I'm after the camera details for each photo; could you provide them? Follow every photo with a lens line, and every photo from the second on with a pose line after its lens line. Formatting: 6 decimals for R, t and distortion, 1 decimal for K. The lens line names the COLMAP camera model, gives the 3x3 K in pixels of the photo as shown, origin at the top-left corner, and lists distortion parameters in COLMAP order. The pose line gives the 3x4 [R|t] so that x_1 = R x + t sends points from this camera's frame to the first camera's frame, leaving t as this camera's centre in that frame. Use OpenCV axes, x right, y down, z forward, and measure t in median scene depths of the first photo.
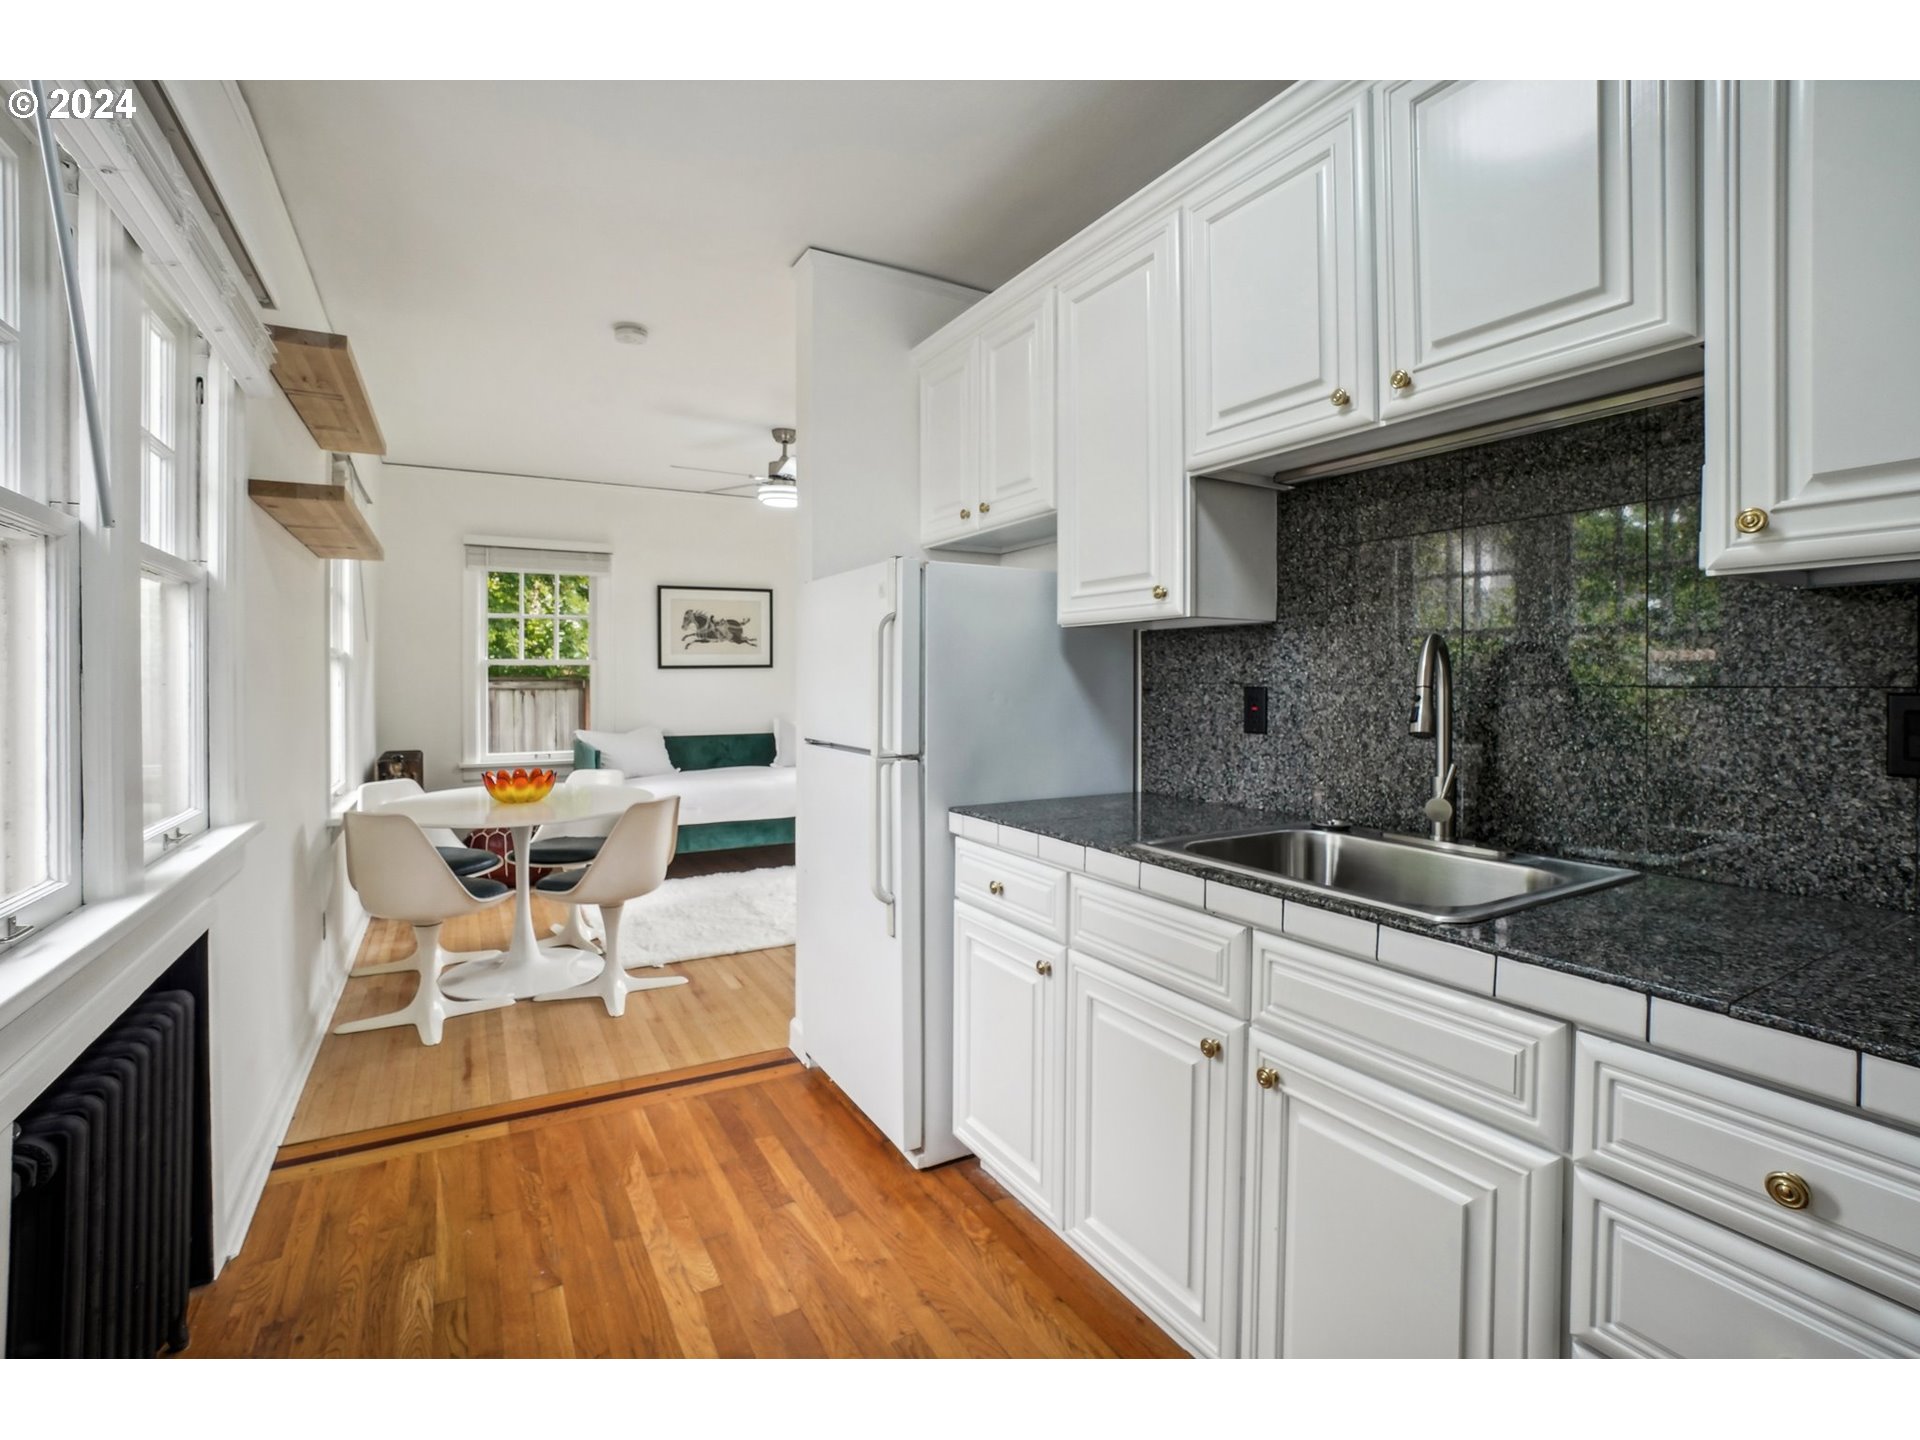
lens RADIAL K [[907.4, 0, 954.3], [0, 907.4, 712.3], [0, 0, 1]] dist [-0.057313, 0.024411]
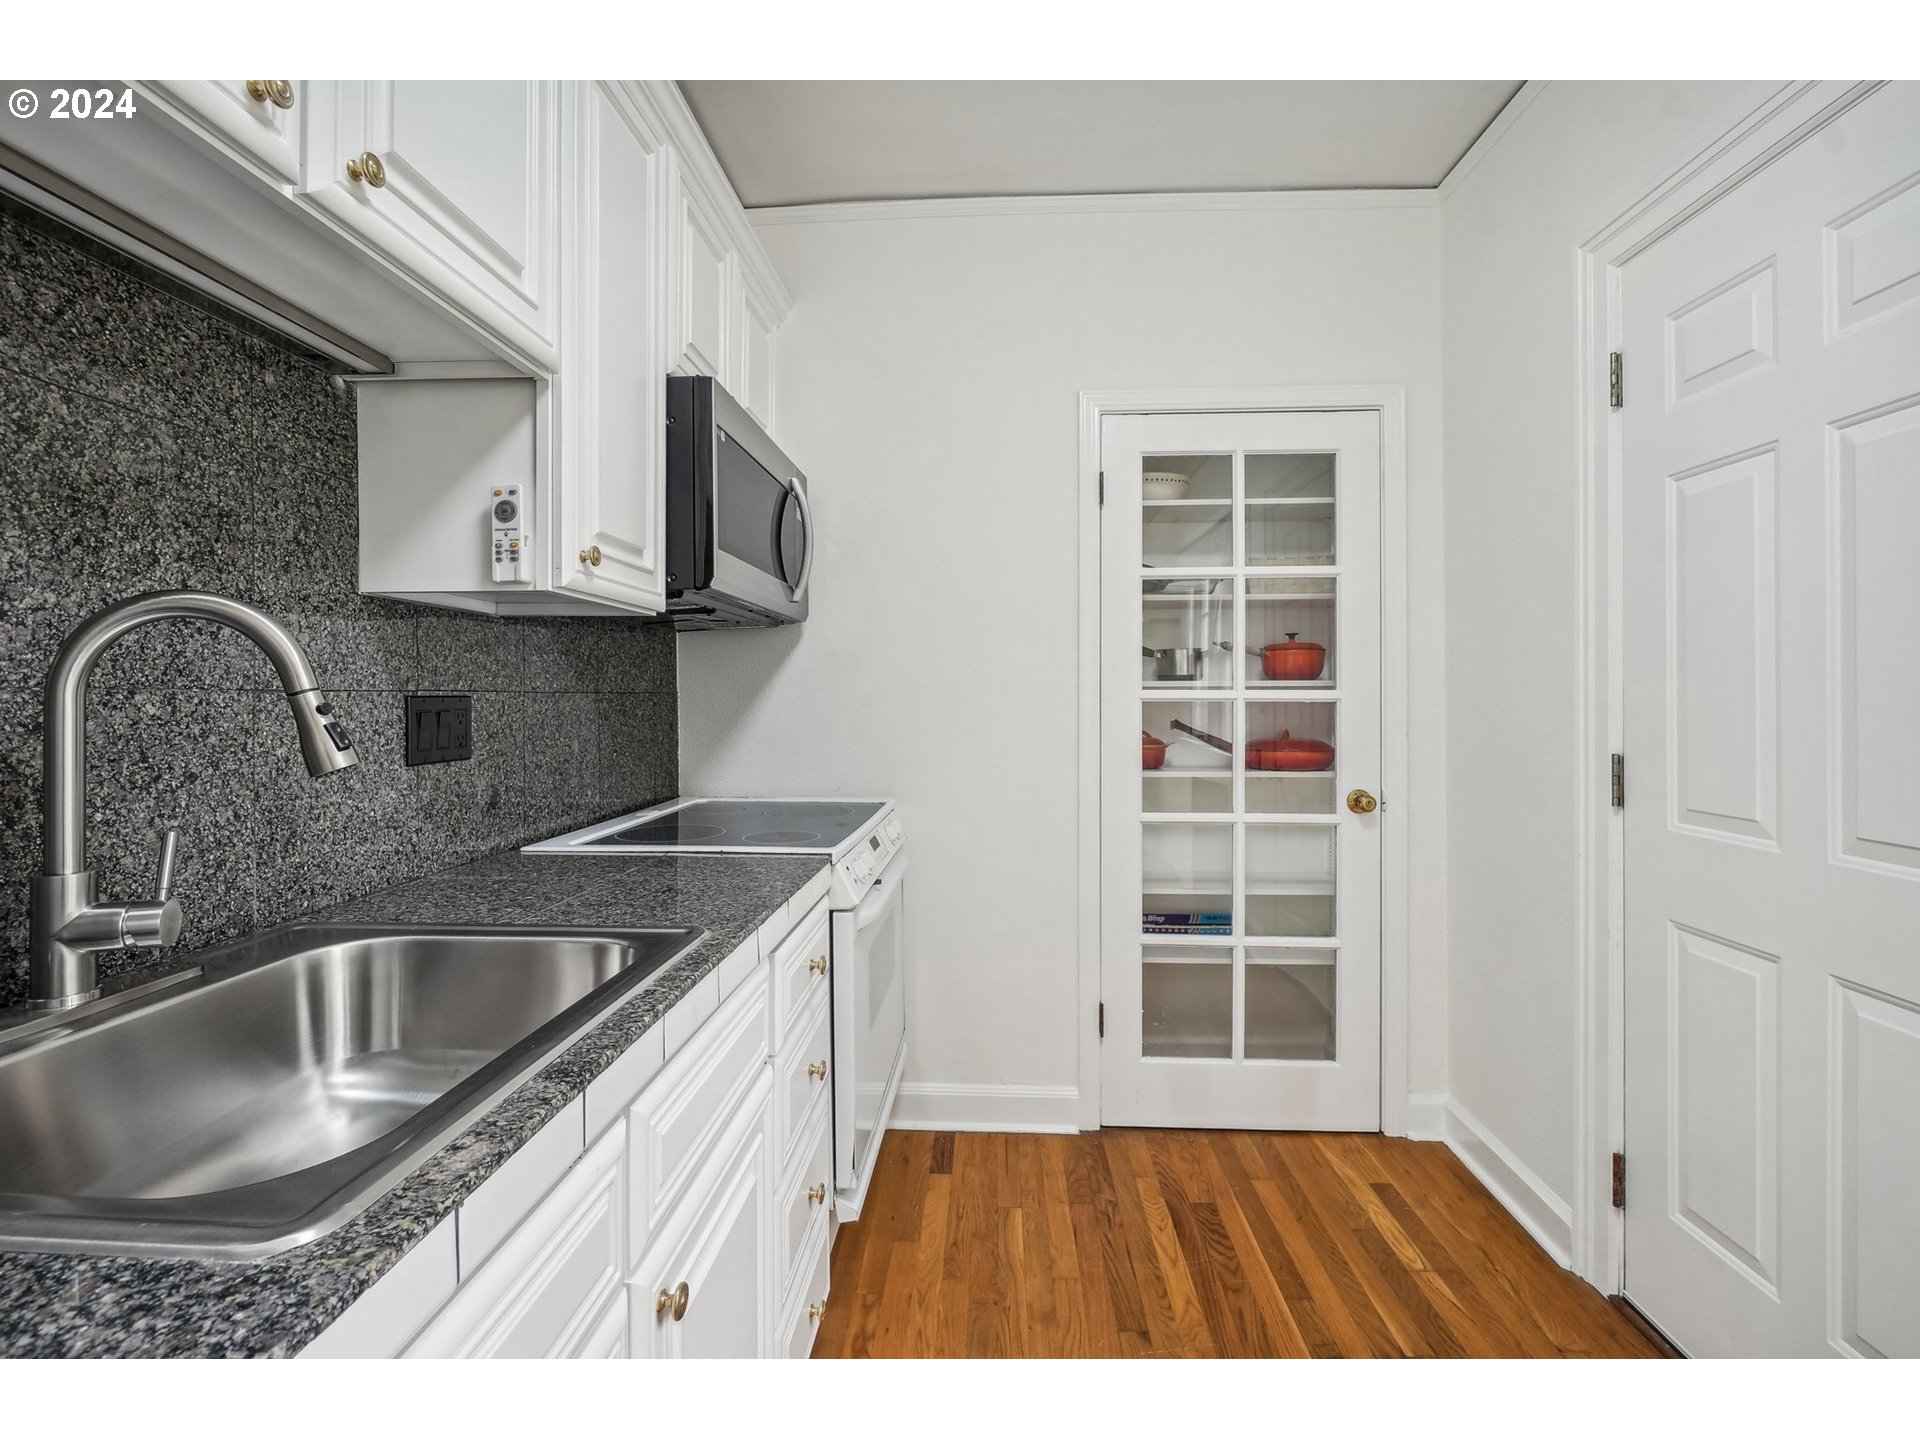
lens RADIAL K [[833.6, 0, 962.3], [0, 833.6, 713.2], [0, 0, 1]] dist [-0.002561, -0.000735]
pose [[-0.833652, -0.007042, 0.552246, -0.135159], [0.025291, 0.998383, 0.050909, -0.030653], [-0.551711, 0.056407, -0.832125, 1.267995]]
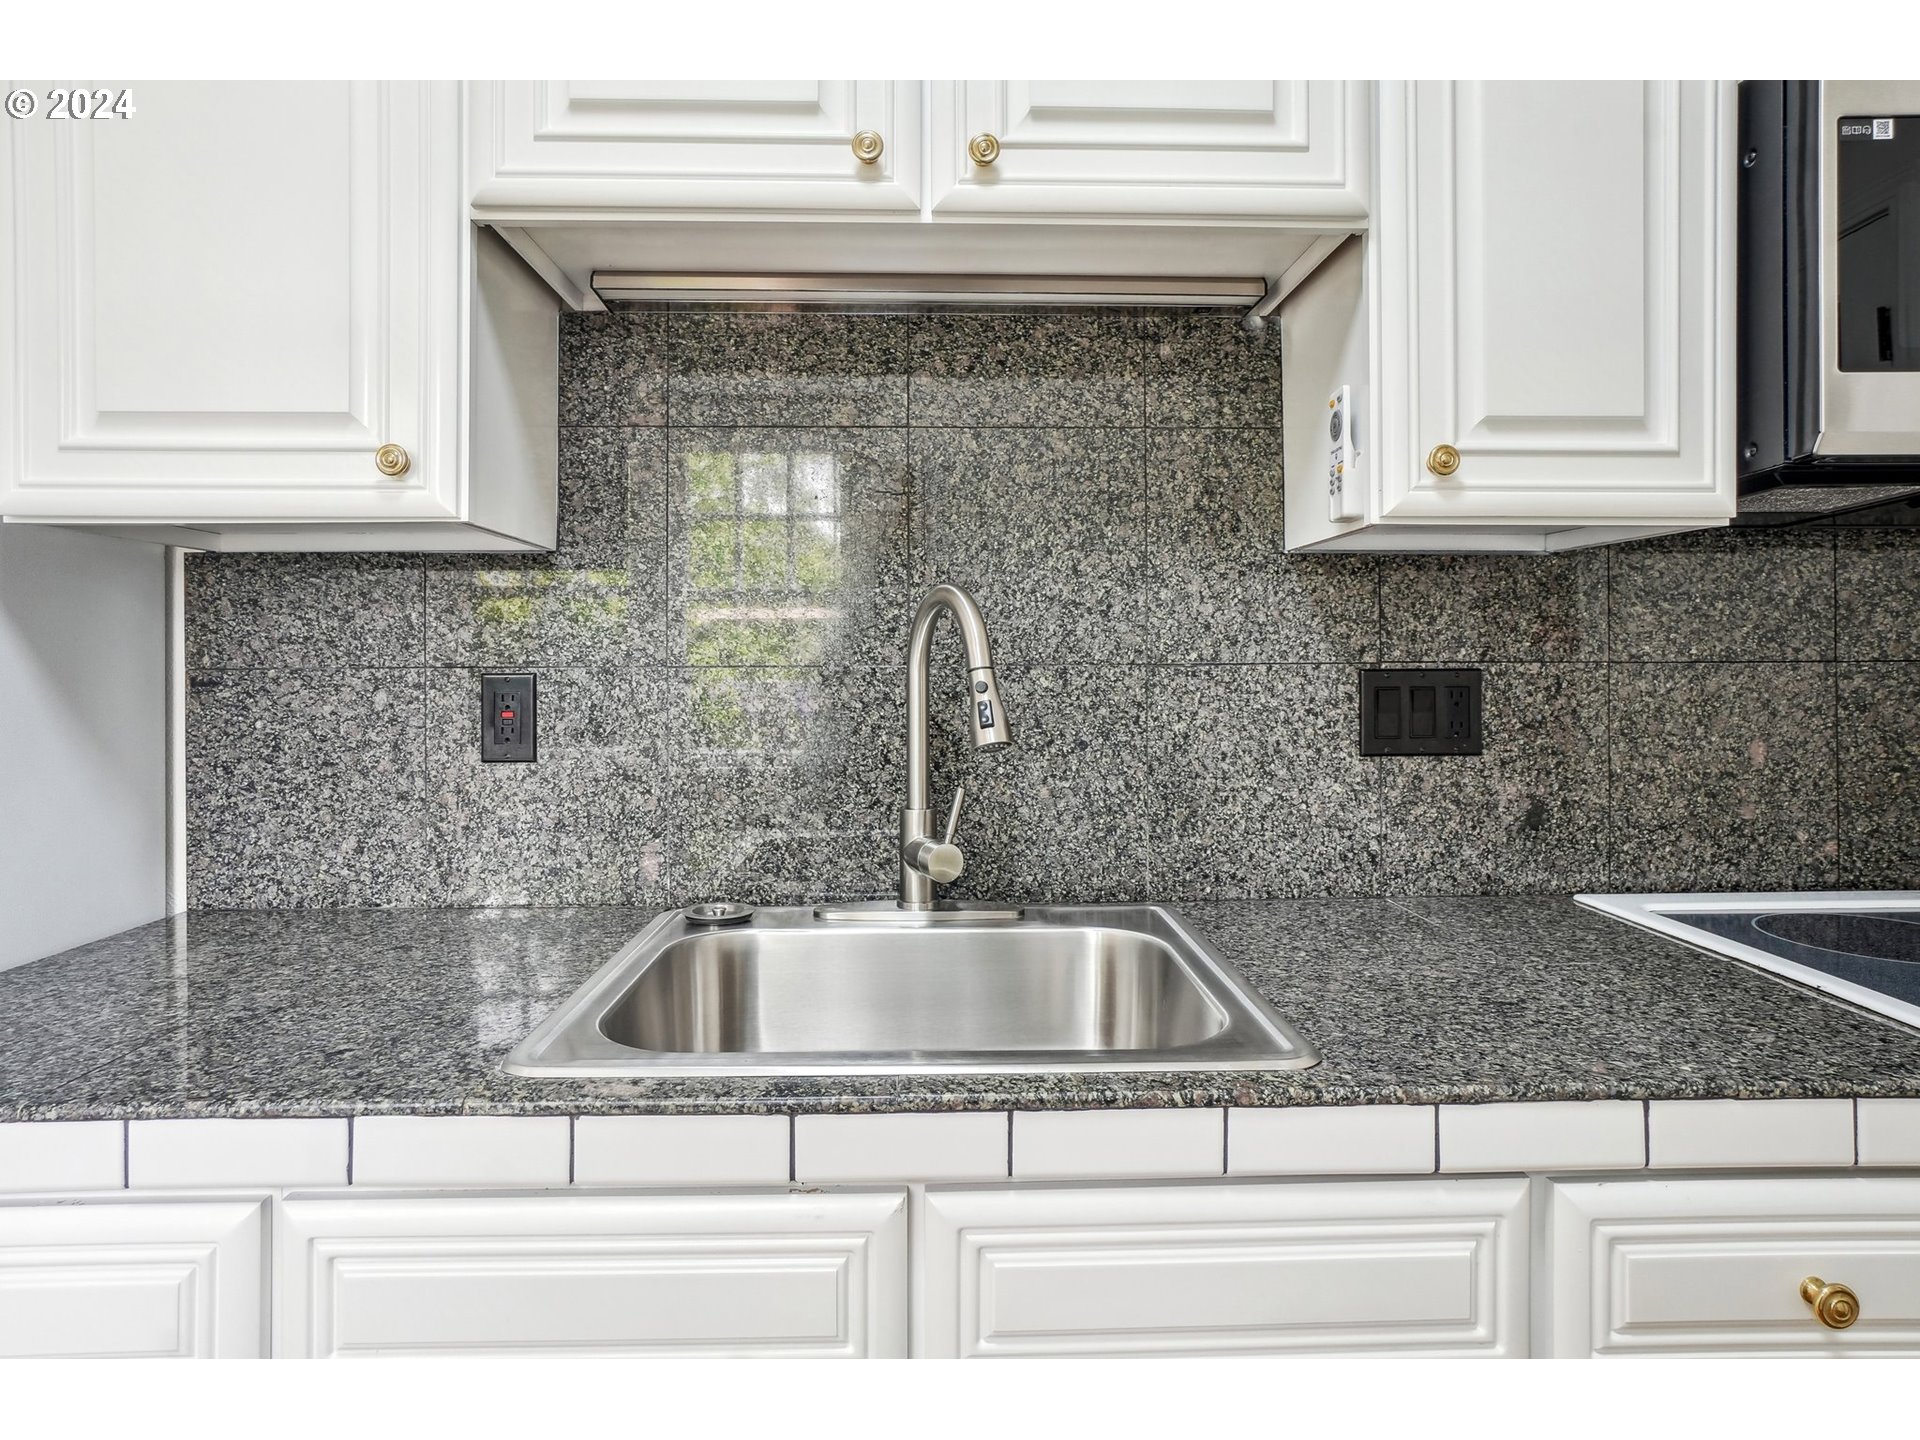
lens RADIAL K [[1096.5, 0, 952.4], [0, 1096.5, 669.4], [0, 0, 1]] dist [-0.012253, 0.001661]
pose [[0.469904, -0.009966, 0.882661, -0.154805], [0.036133, 0.999315, -0.007952, -0.023544], [-0.881978, 0.035630, 0.469942, 0.697359]]
